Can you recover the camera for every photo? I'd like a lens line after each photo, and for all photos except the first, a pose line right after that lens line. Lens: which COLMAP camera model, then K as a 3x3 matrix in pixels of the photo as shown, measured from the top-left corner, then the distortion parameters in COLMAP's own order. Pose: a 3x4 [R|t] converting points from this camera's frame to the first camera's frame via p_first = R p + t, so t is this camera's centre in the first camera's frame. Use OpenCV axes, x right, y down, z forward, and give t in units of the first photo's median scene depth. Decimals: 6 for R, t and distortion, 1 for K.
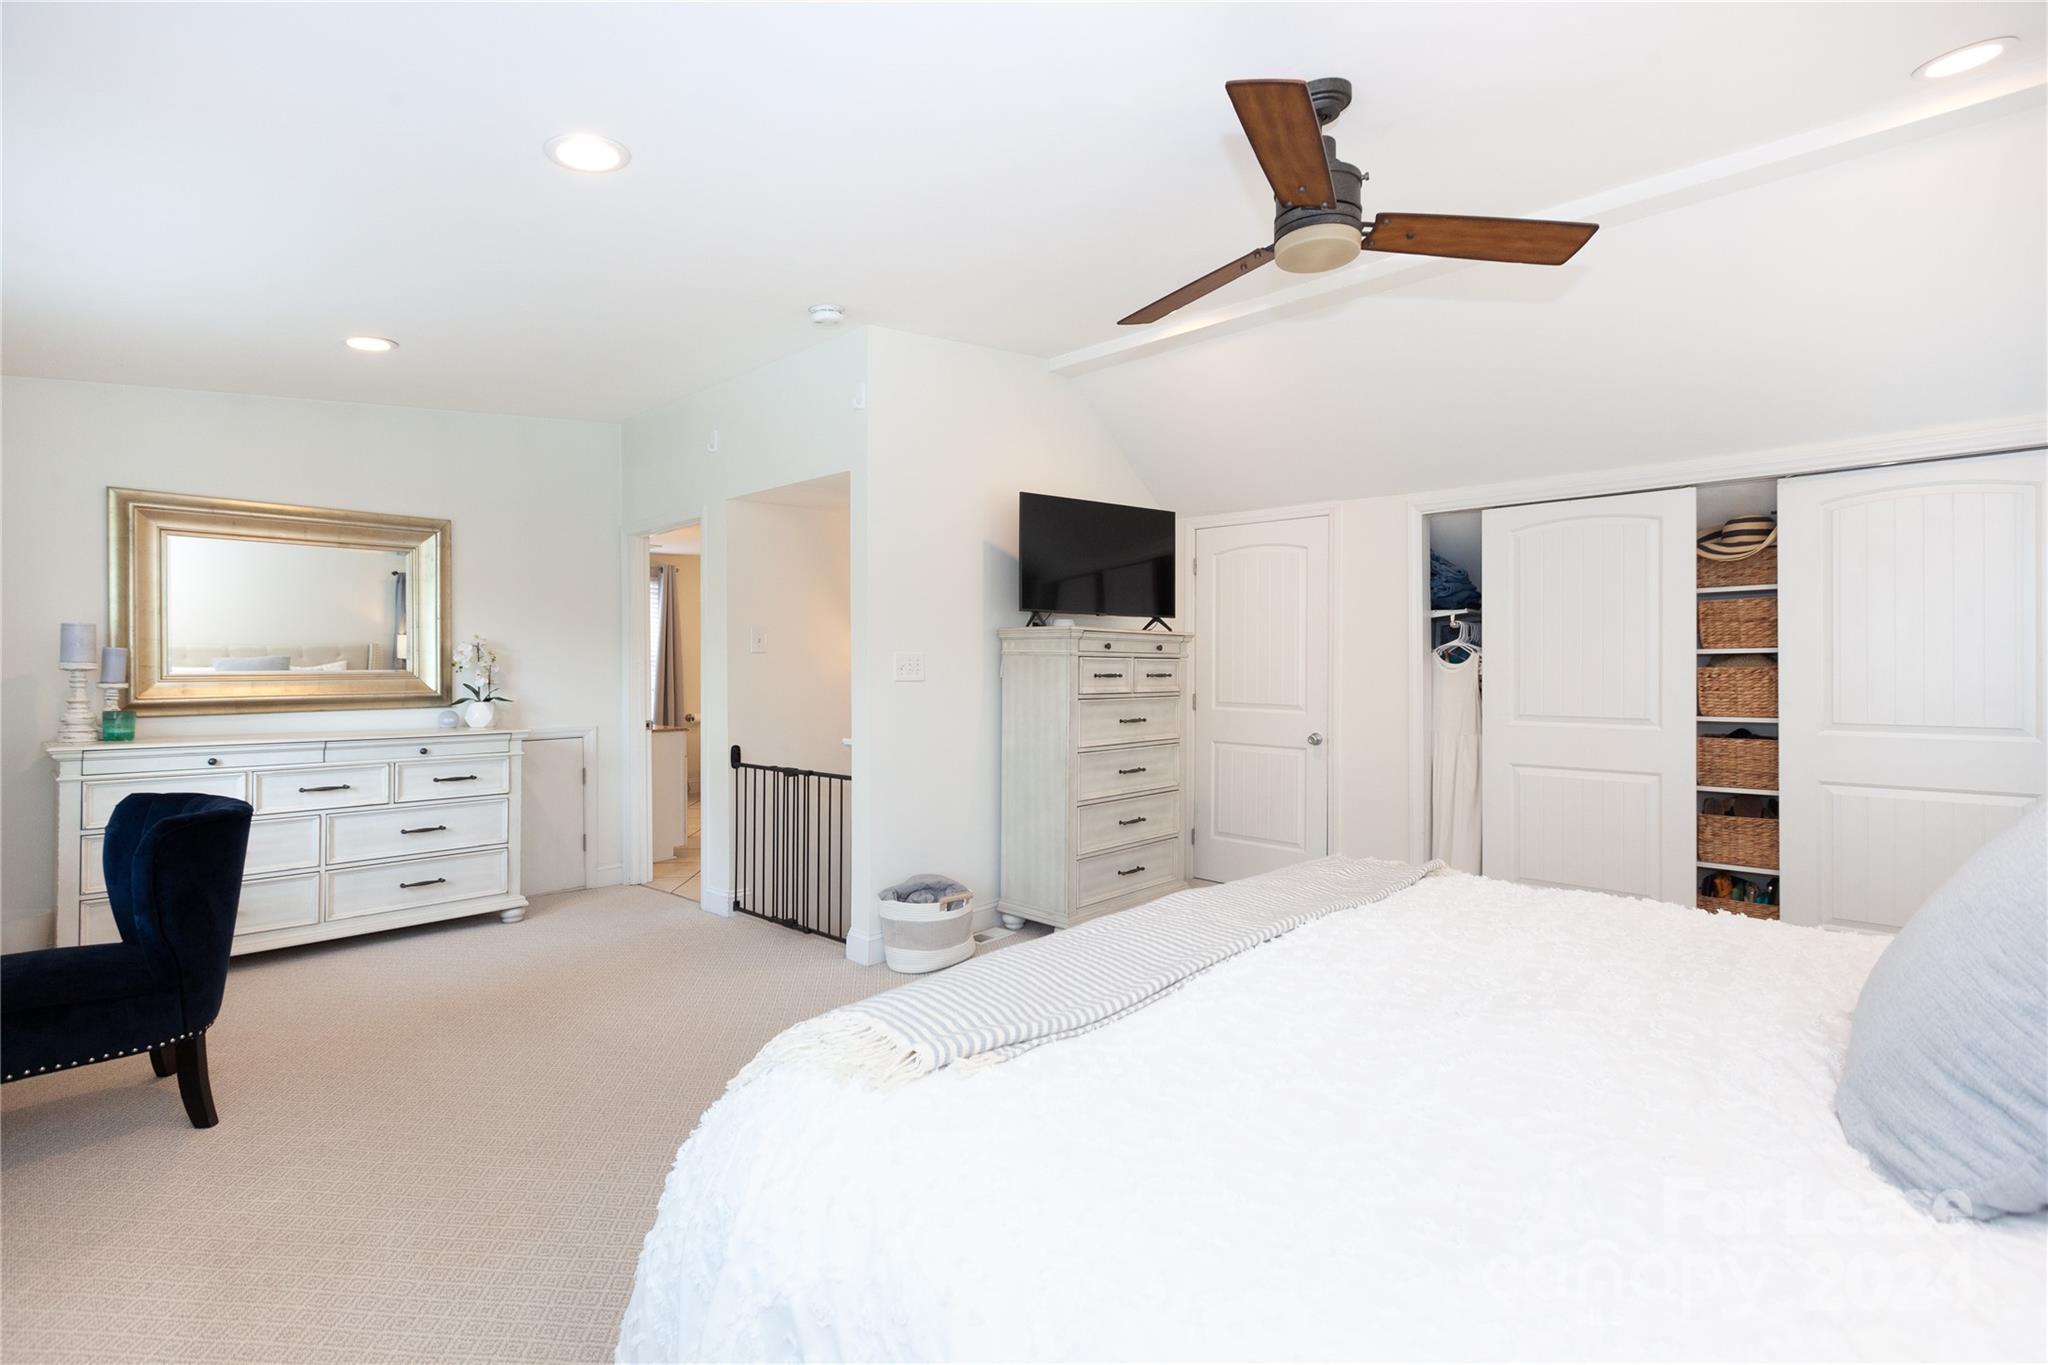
lens RADIAL K [[973.8, 0, 1024.0], [0, 973.8, 682.5], [0, 0, 1]] dist [0.001207, 0.000307]
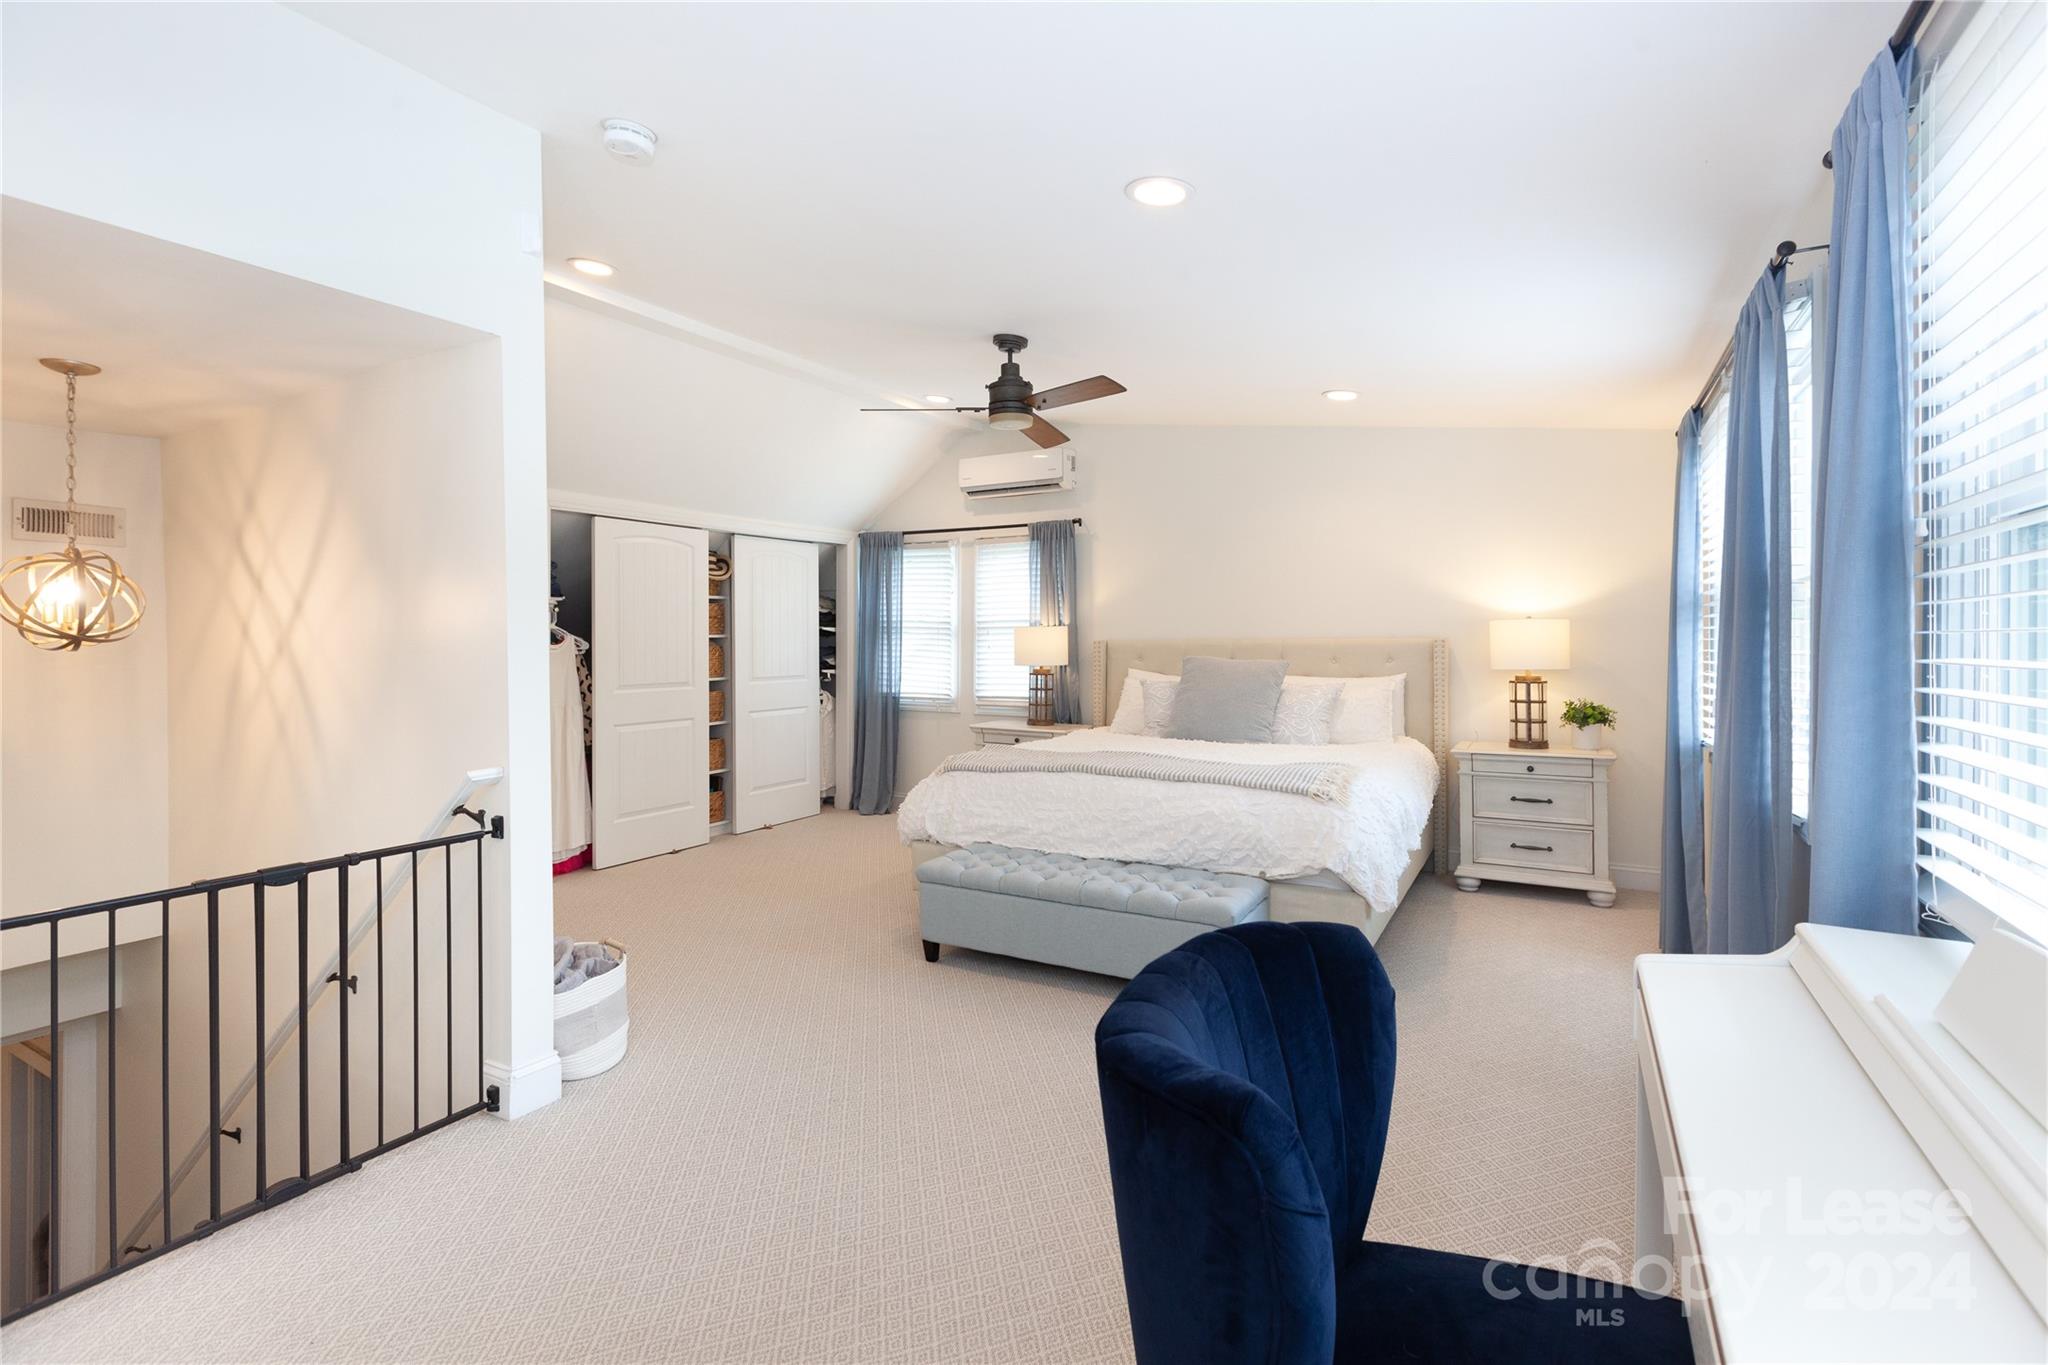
lens RADIAL K [[926.4, 0, 1030.6], [0, 926.4, 673.1], [0, 0, 1]] dist [-0.003067, -0.000667]
pose [[-0.237609, -0.031844, 0.970839, -0.826959], [0.022741, 0.999006, 0.038333, -0.017609], [-0.971095, 0.031186, -0.236649, 0.809028]]
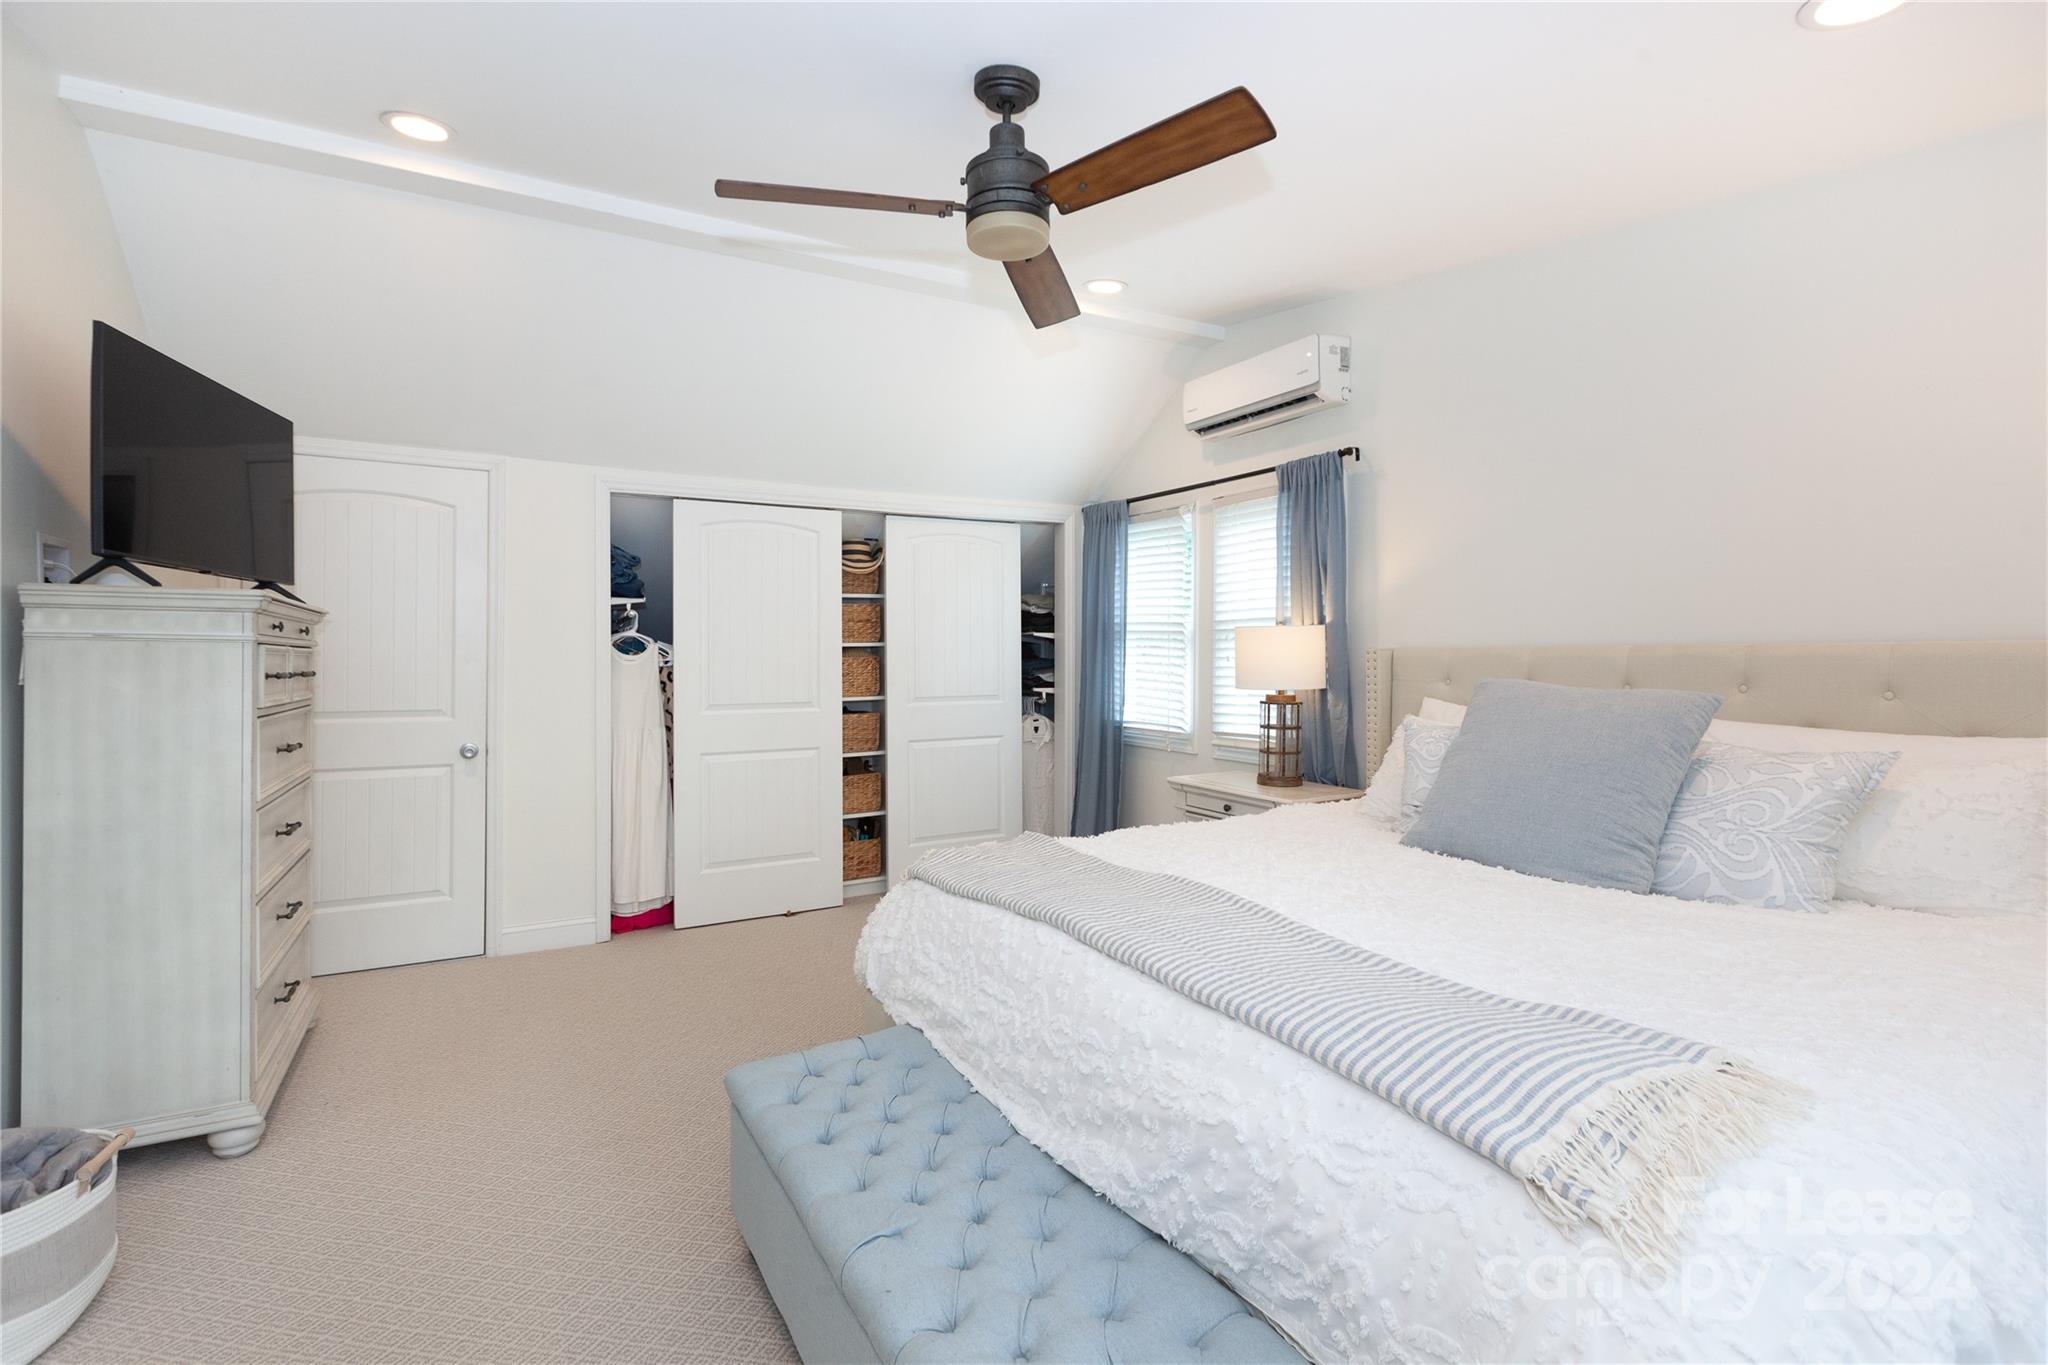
lens RADIAL K [[929.8, 0, 1013.3], [0, 929.8, 669.8], [0, 0, 1]] dist [0.000287, -0.000461]
pose [[0.286508, -0.015972, 0.957945, -0.357765], [0.021887, 0.999709, 0.010122, -0.006859], [-0.957828, 0.018066, 0.286775, 0.433732]]
